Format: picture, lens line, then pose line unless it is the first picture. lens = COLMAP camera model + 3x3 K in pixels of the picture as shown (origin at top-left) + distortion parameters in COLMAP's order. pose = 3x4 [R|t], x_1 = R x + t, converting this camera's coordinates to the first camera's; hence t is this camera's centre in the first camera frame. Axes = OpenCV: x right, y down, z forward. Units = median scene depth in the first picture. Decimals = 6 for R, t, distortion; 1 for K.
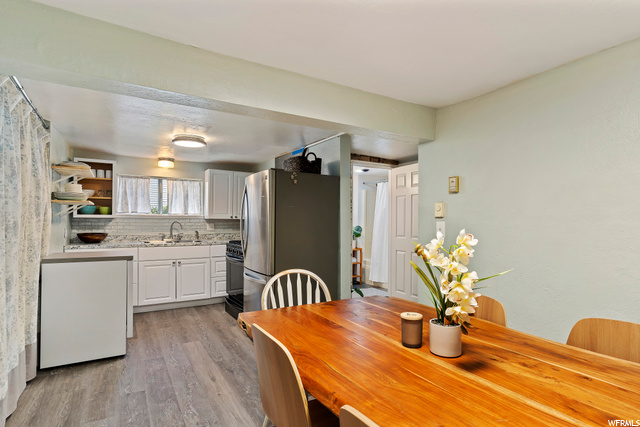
lens RADIAL K [[330.0, 0, 320.0], [0, 330.0, 213.5], [0, 0, 1]] dist [-0.004571, -0.000429]
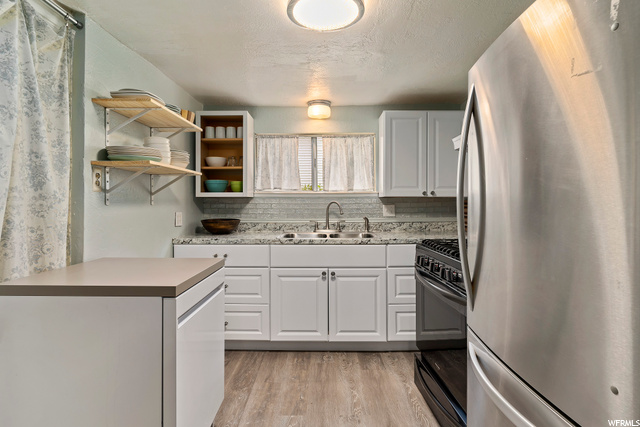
lens RADIAL K [[330.0, 0, 320.0], [0, 330.0, 213.5], [0, 0, 1]] dist [-0.004571, -0.000429]
pose [[0.850735, 0.008455, -0.525527, -0.135991], [0.018248, 0.998793, 0.045610, 0.017273], [0.525278, -0.048392, 0.849554, 0.469322]]
